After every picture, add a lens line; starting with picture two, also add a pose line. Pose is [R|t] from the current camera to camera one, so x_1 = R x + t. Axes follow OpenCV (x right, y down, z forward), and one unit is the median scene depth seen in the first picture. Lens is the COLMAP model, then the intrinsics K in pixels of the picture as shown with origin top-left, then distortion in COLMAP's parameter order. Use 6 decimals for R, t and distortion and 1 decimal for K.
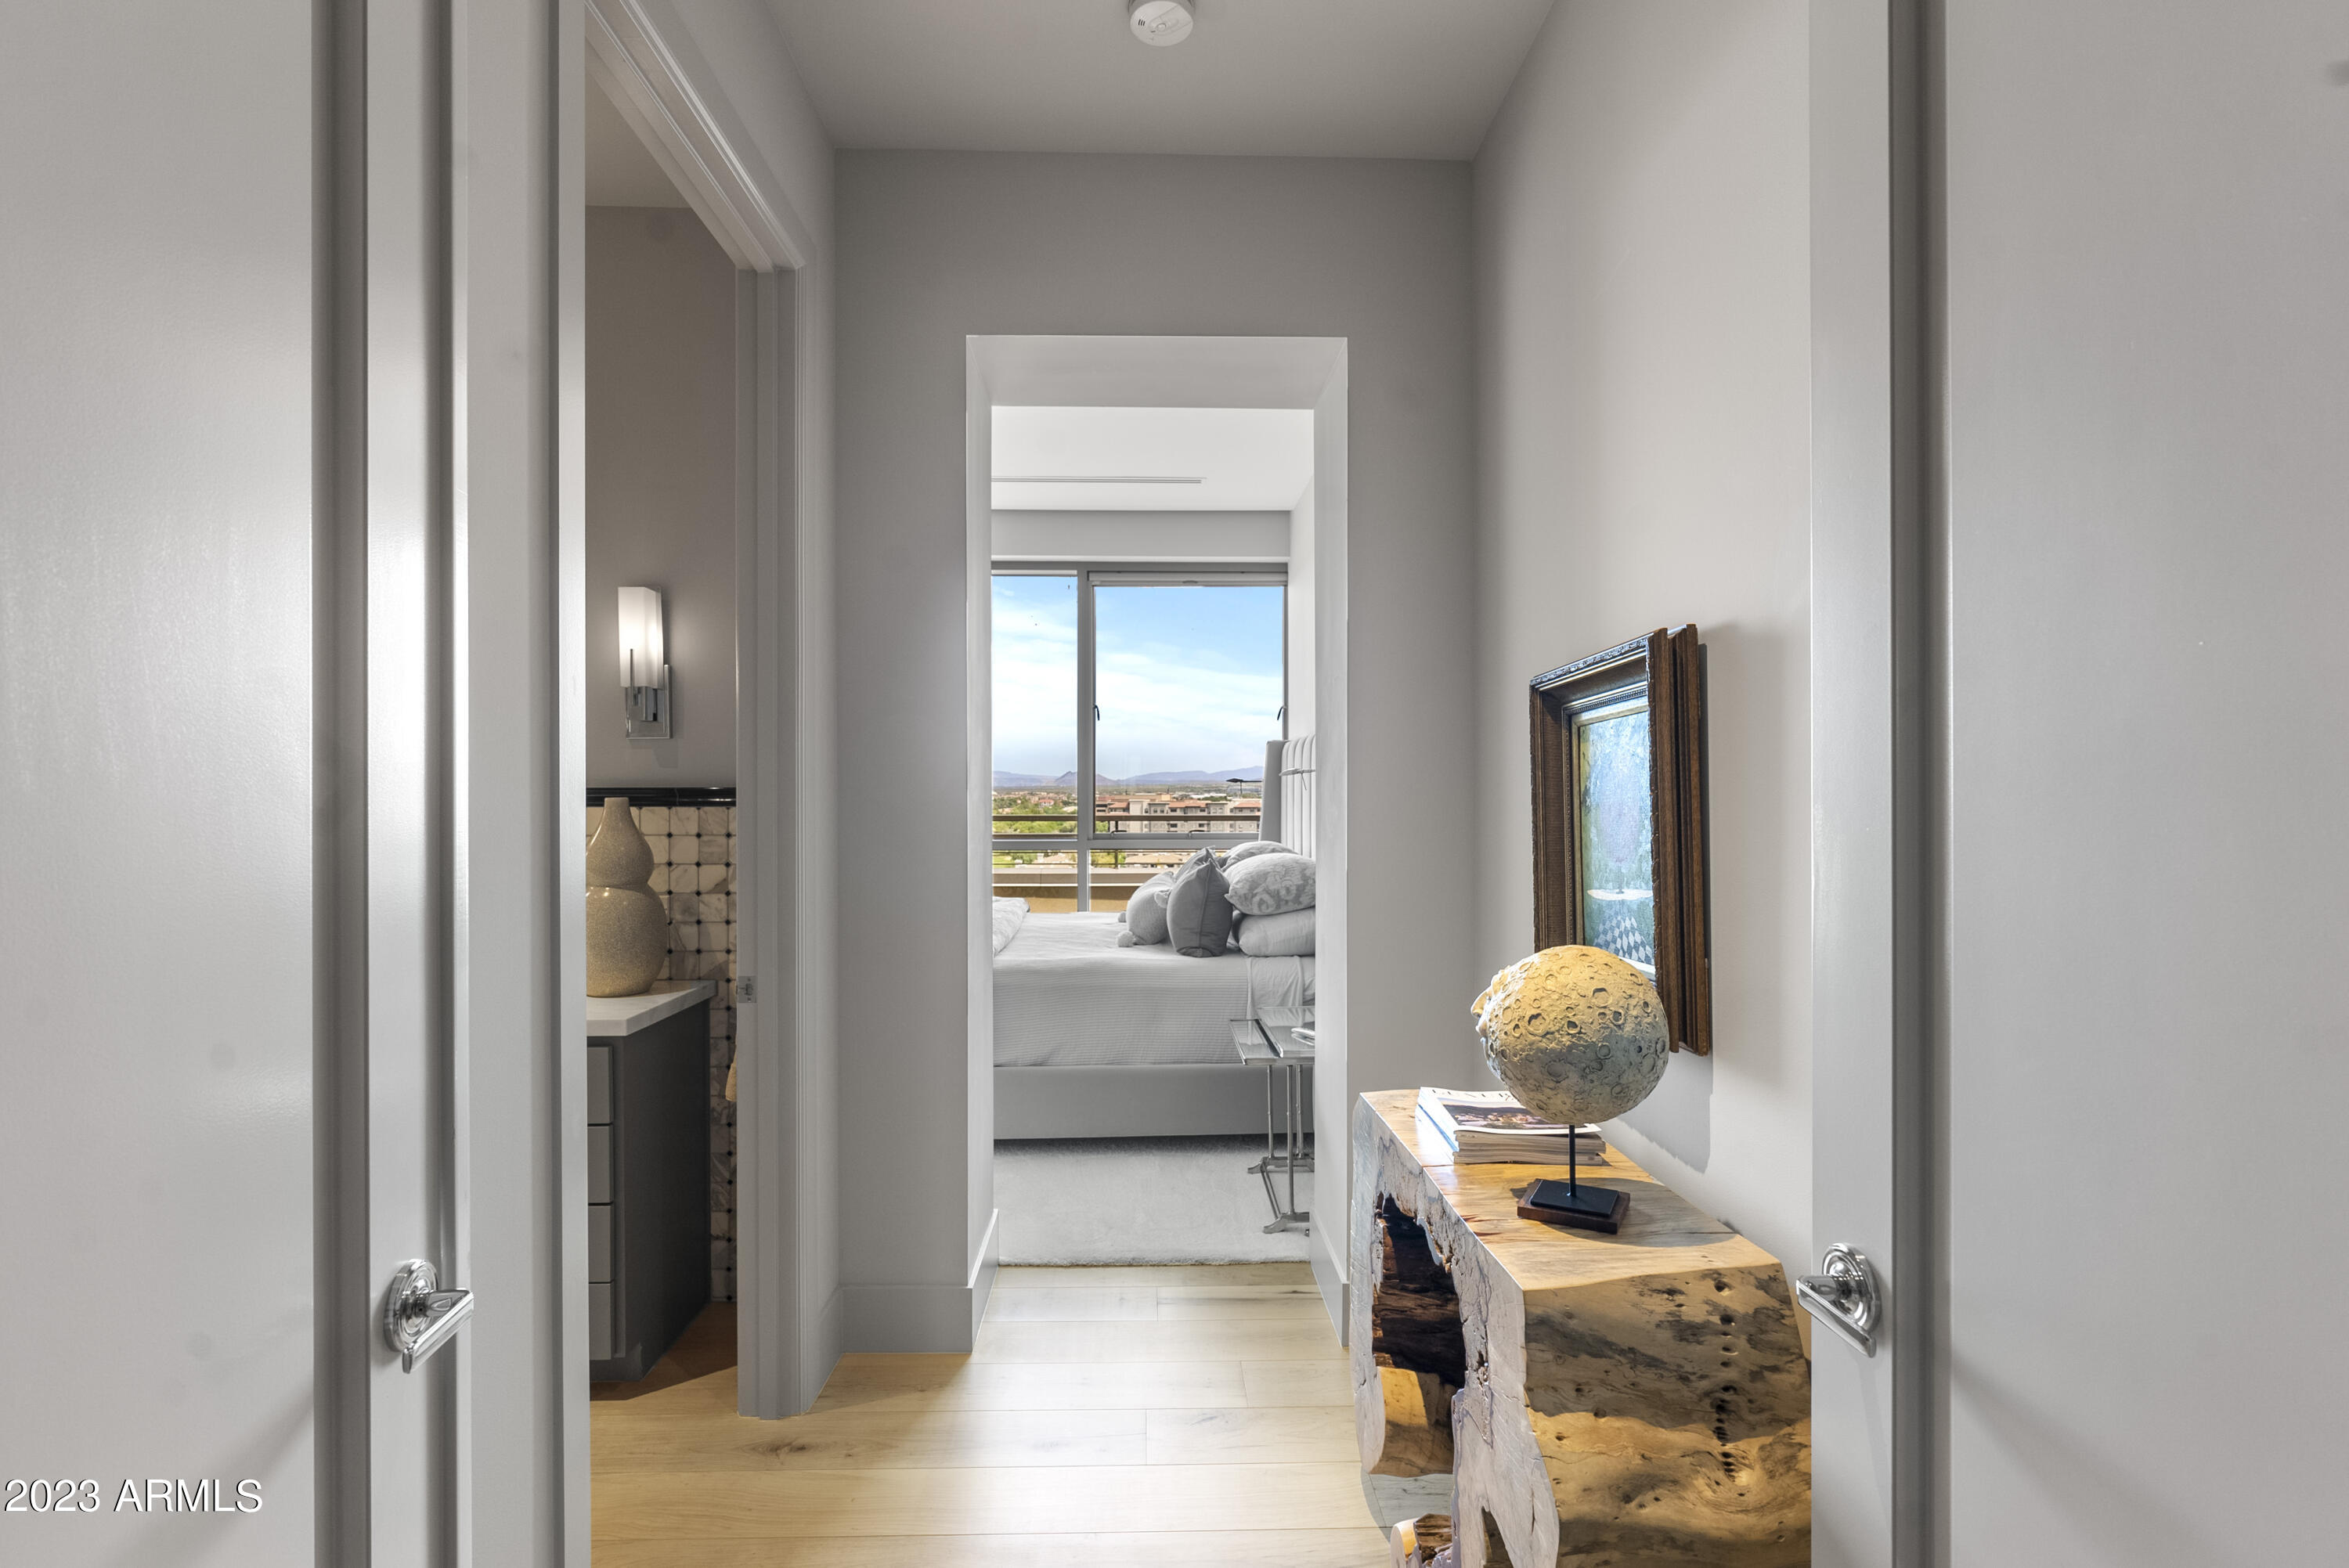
lens RADIAL K [[1065.2, 0, 1171.7], [0, 1065.2, 780.8], [0, 0, 1]] dist [-0.001596, 0.000143]
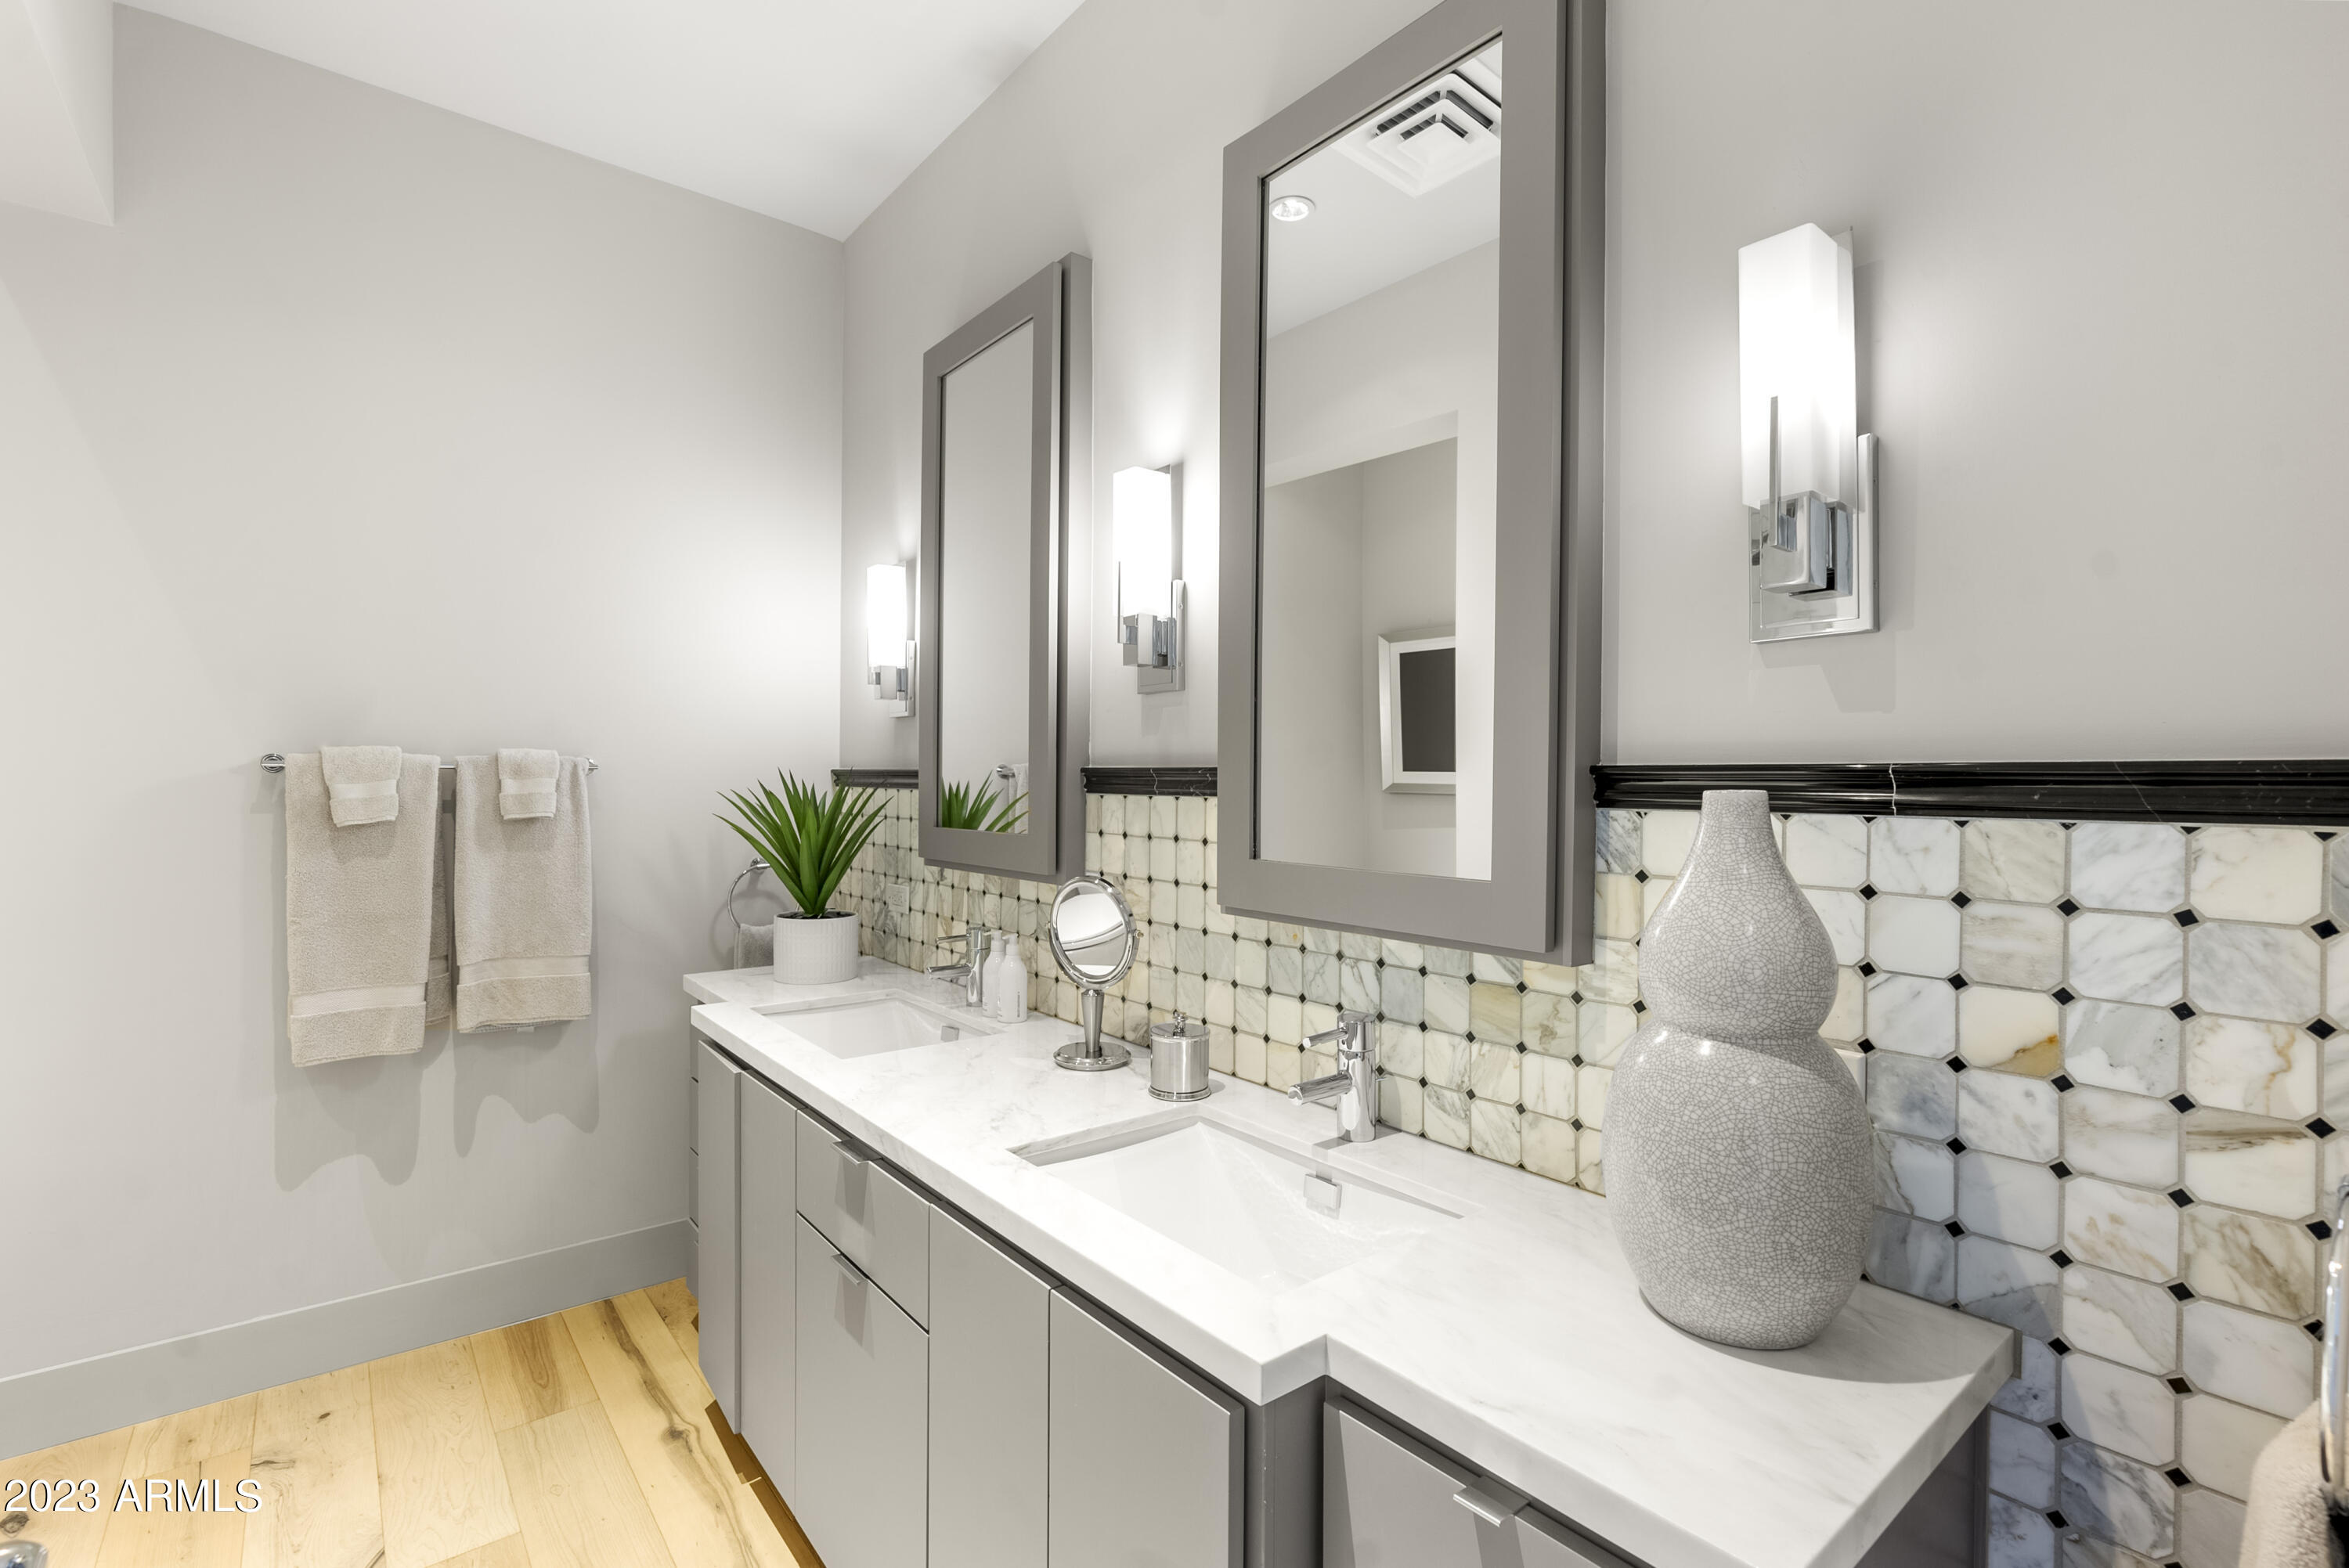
lens RADIAL K [[1065.2, 0, 1176.7], [0, 1065.2, 789.1], [0, 0, 1]] dist [-0.001596, 0.000143]
pose [[0.600524, 0.012242, -0.799513, -0.319526], [-0.011486, 0.999912, 0.006683, 0.015458], [0.799525, 0.005170, 0.600611, 0.582796]]
